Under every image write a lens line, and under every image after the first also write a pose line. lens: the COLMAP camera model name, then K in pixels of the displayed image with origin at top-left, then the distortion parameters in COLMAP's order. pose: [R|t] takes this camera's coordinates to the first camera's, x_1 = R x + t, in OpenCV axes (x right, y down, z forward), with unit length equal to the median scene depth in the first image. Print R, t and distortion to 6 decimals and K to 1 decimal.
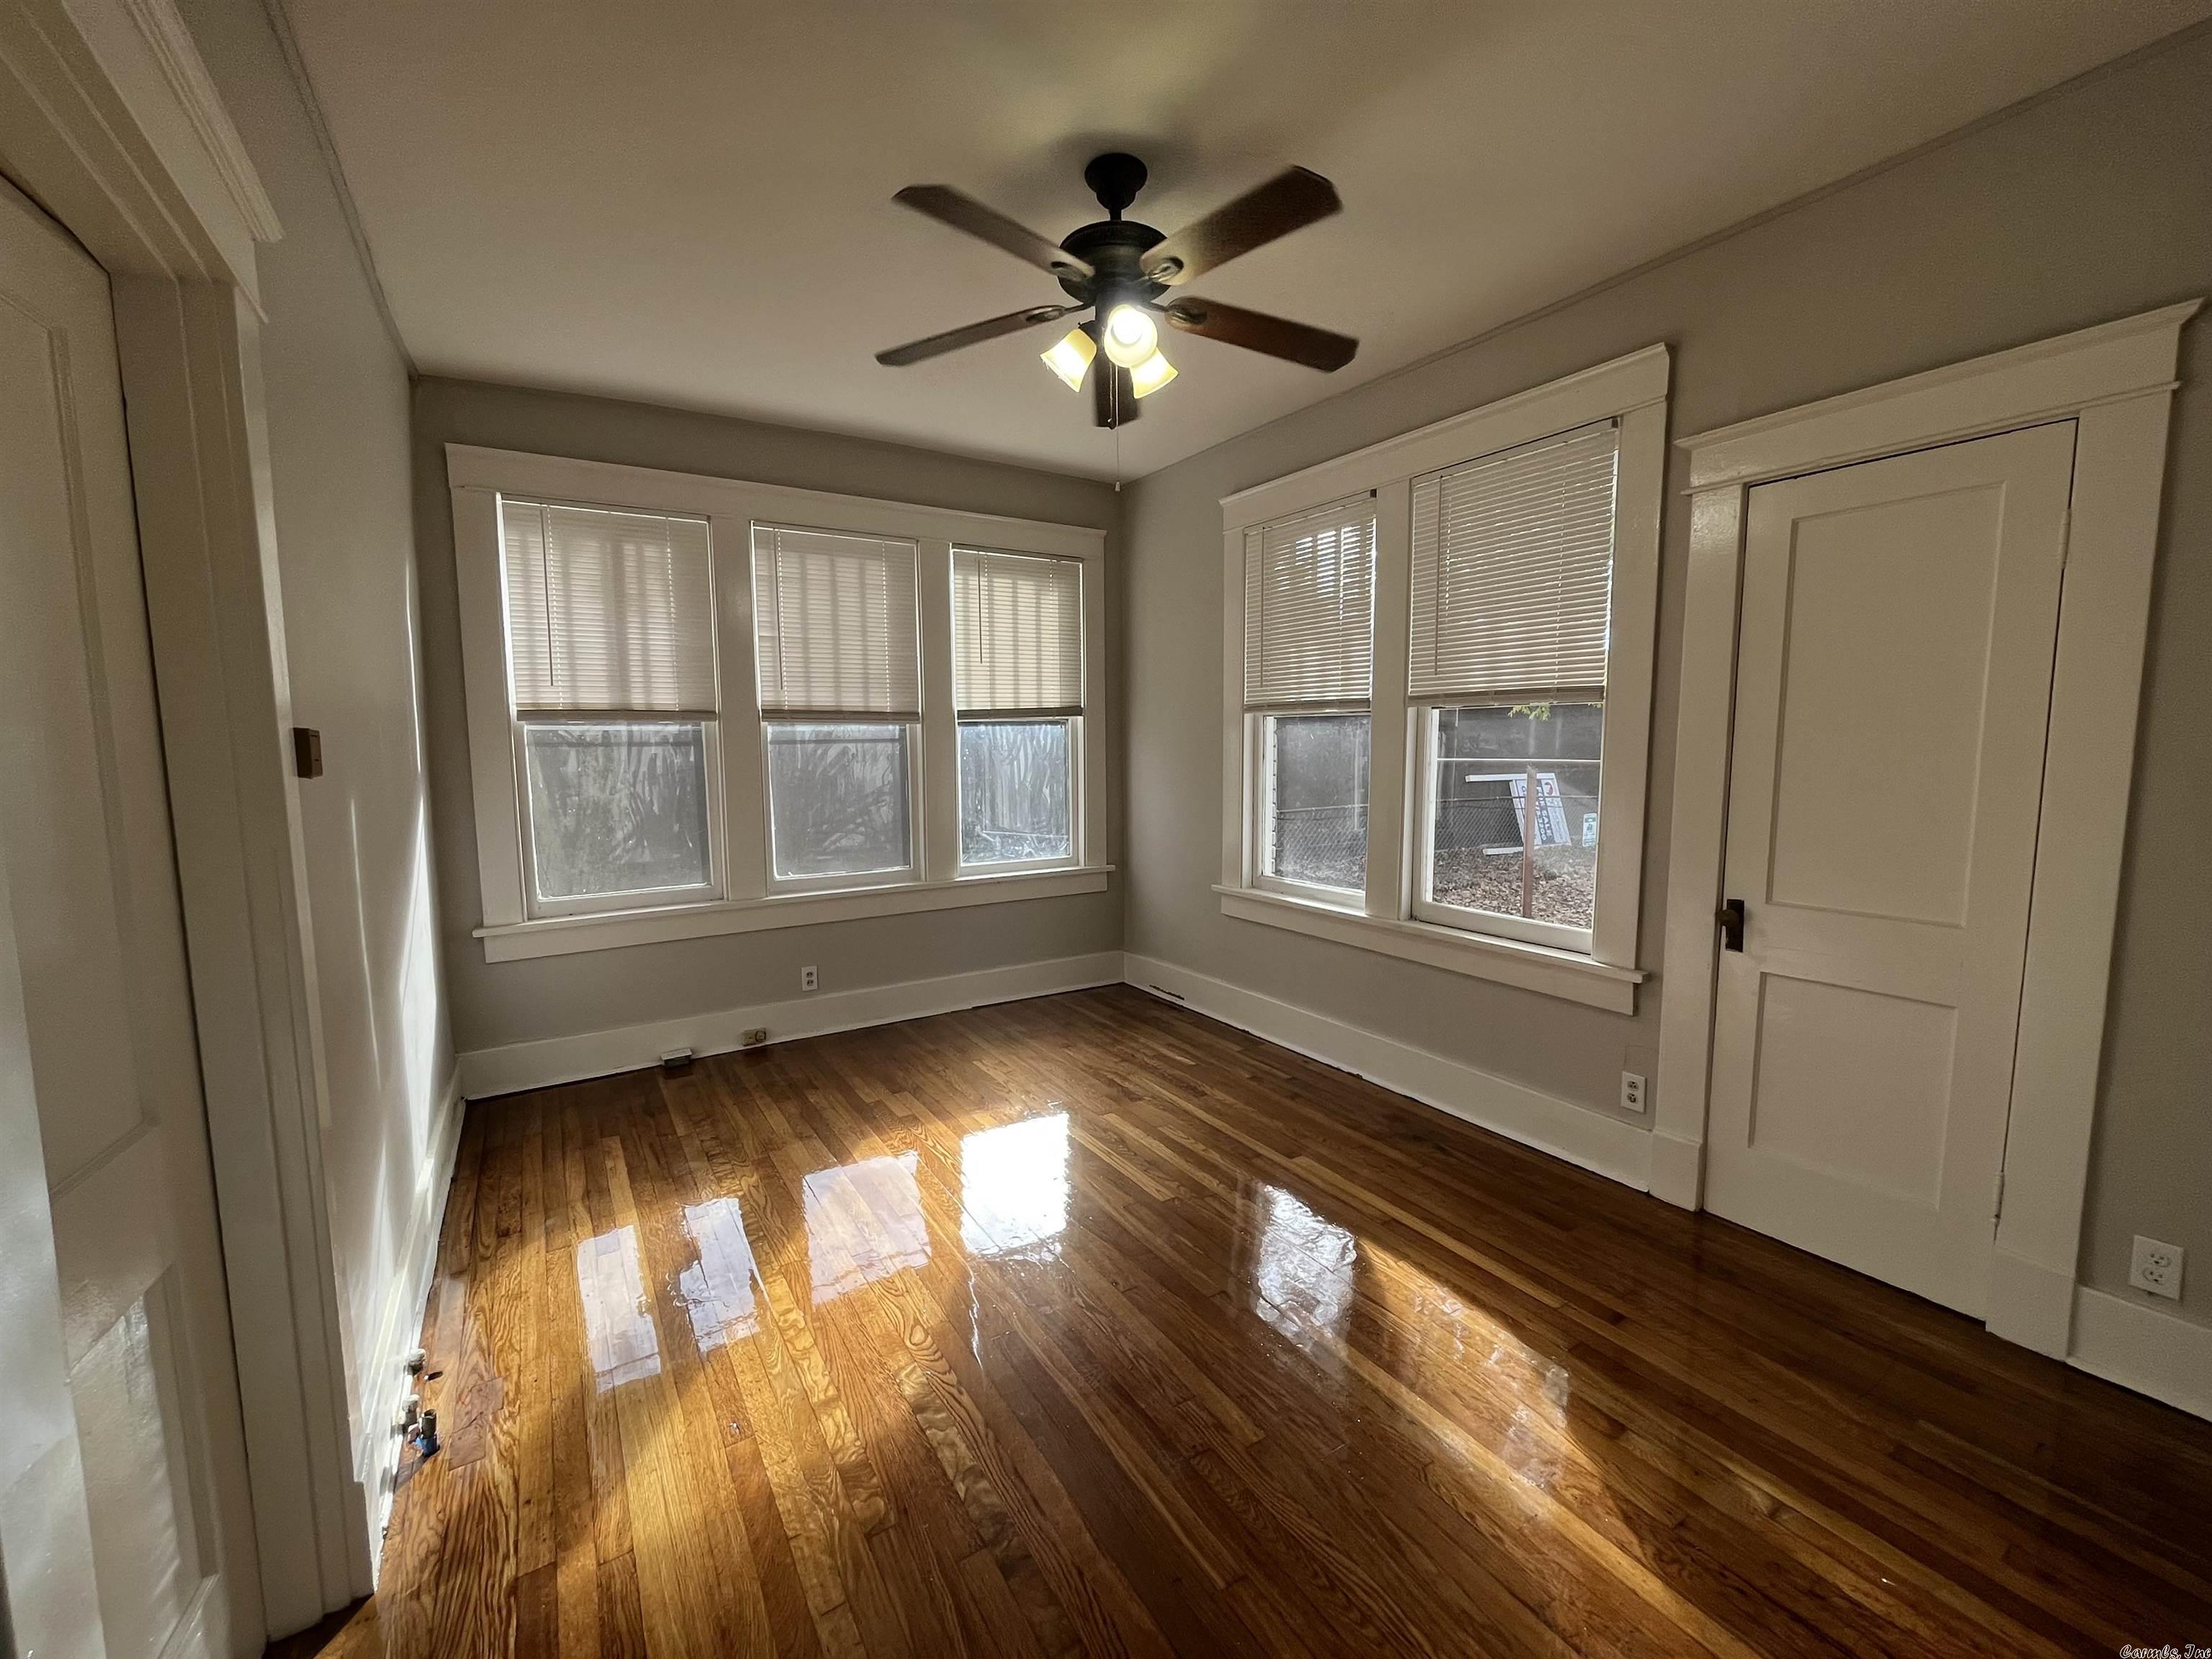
lens RADIAL K [[887.5, 0, 1106.1], [0, 887.5, 836.2], [0, 0, 1]] dist [-0.002056, -0.000056]
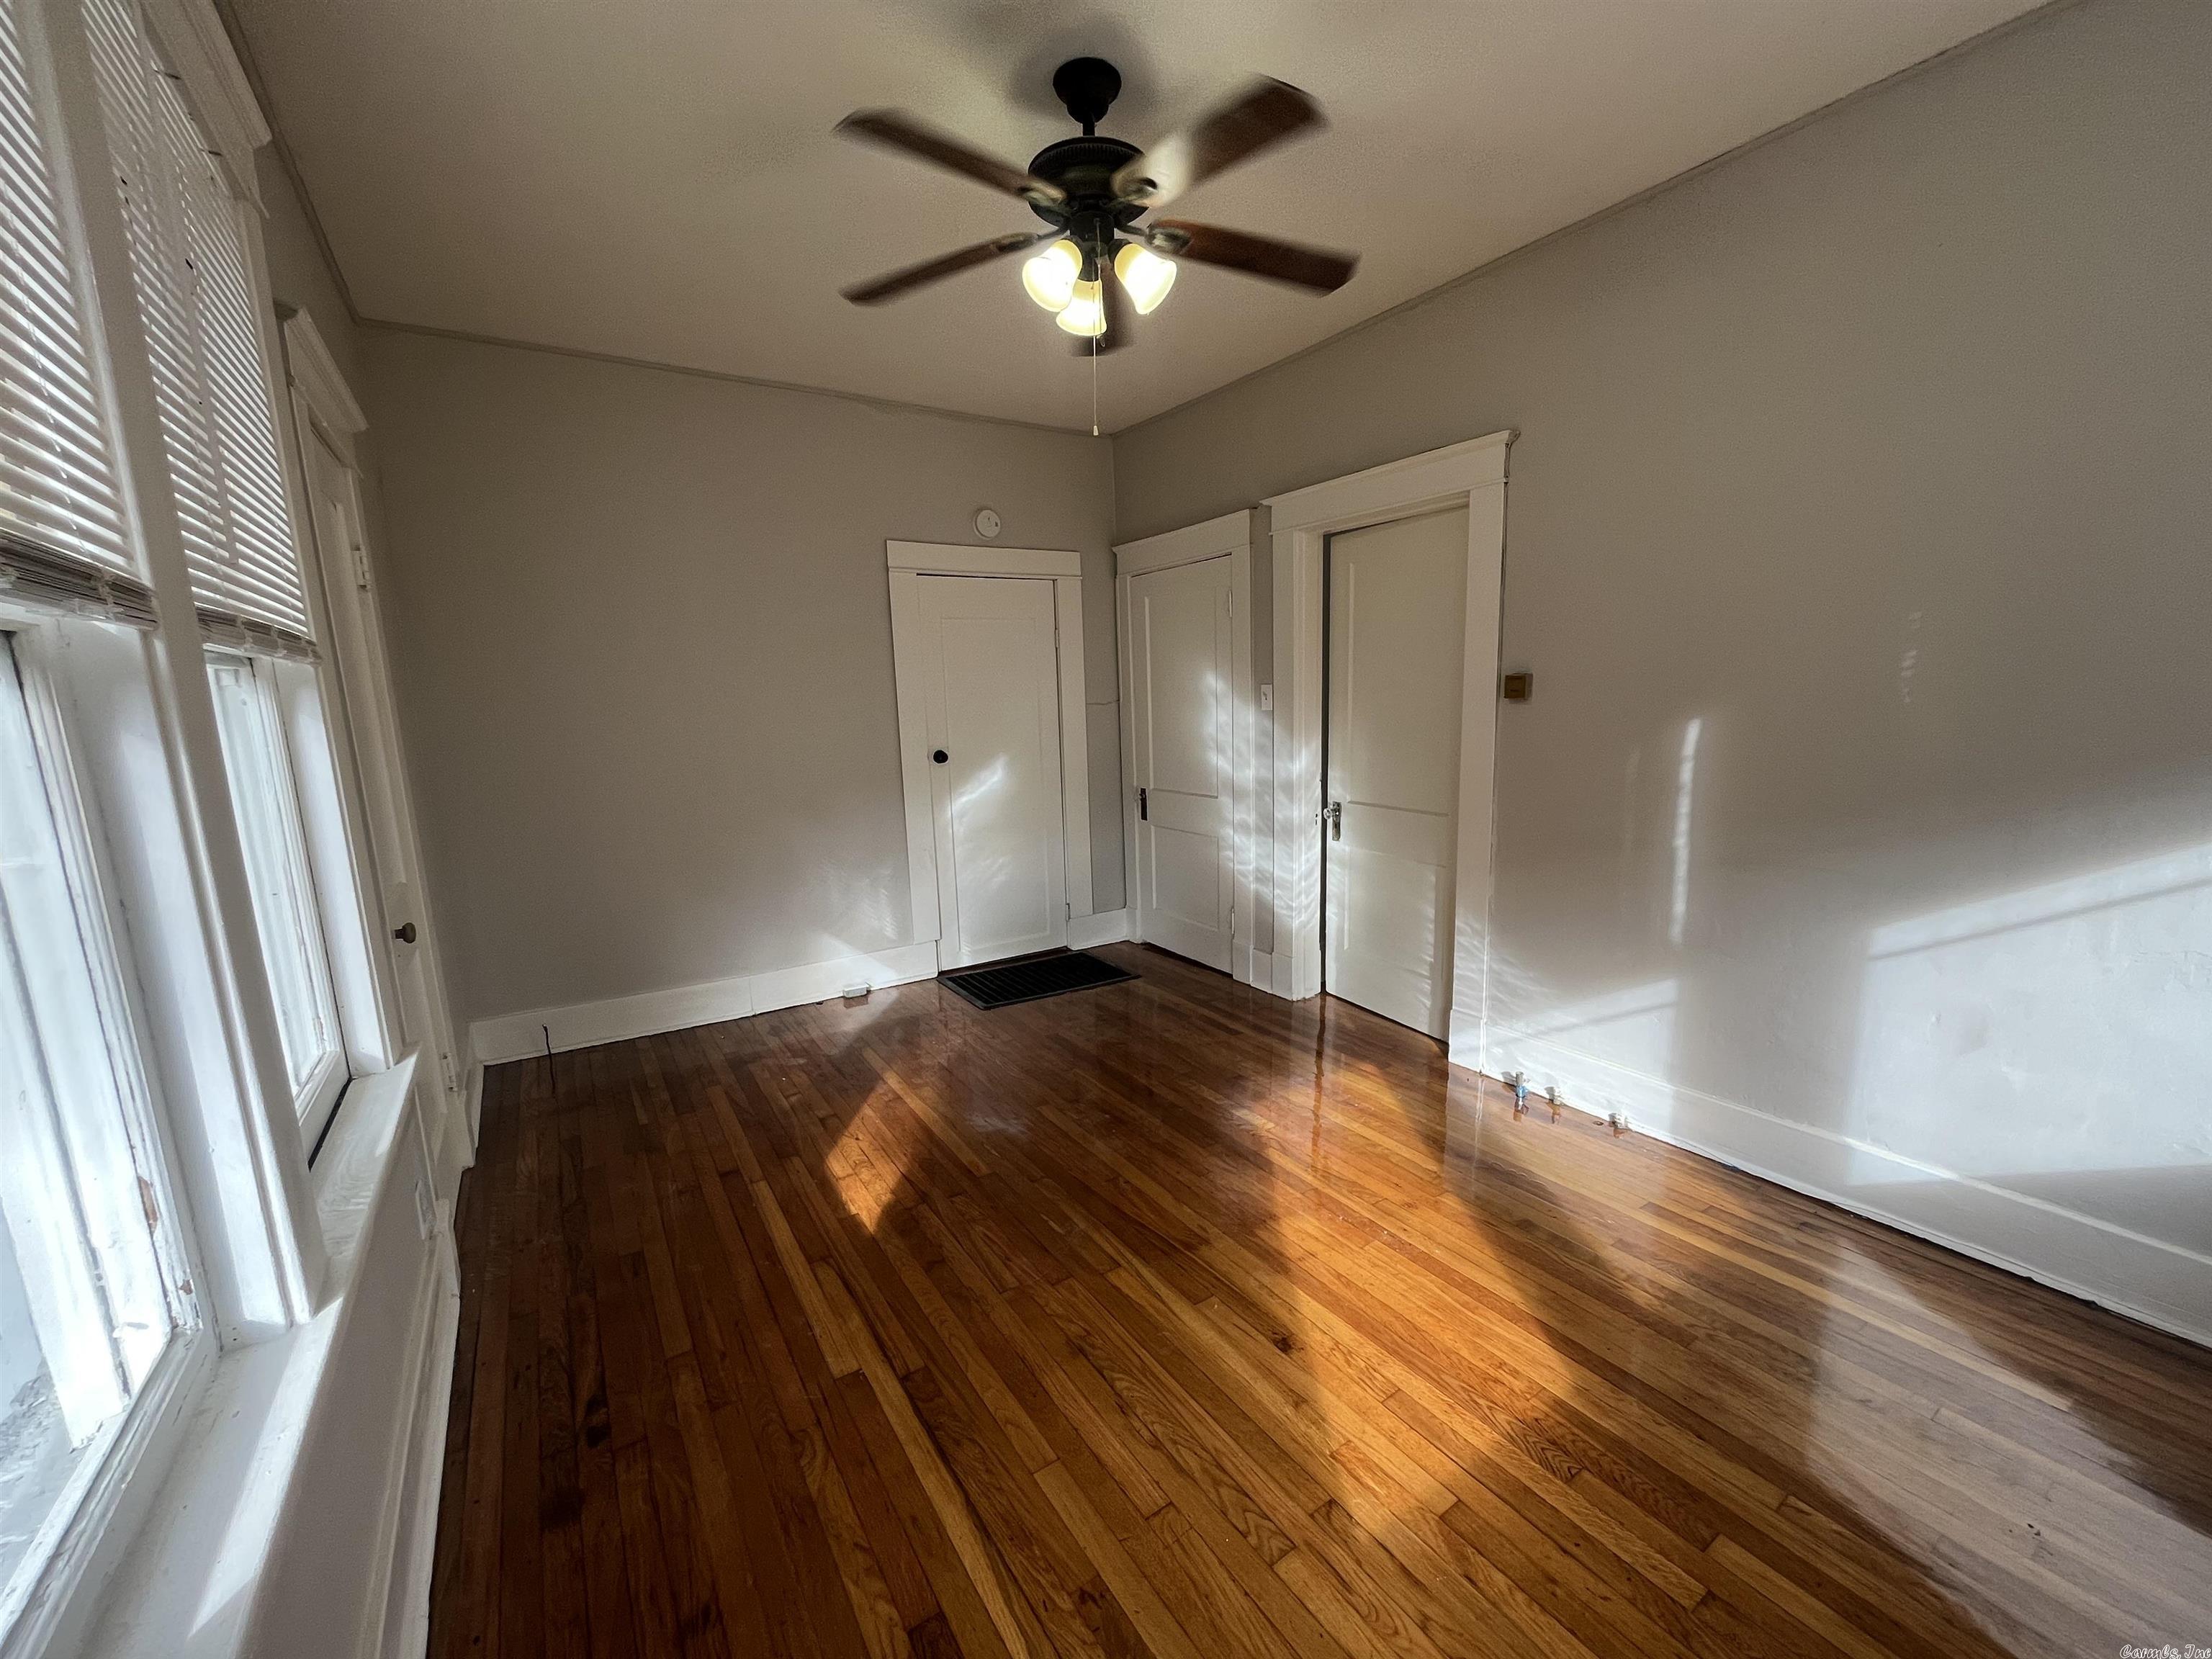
lens RADIAL K [[887.5, 0, 1106.1], [0, 887.5, 836.2], [0, 0, 1]] dist [-0.002056, -0.000056]
pose [[-0.999248, 0.038720, -0.002083, 0.017034], [0.036693, 0.961580, 0.272063, -0.188438], [0.012537, 0.271782, -0.962277, 1.625637]]
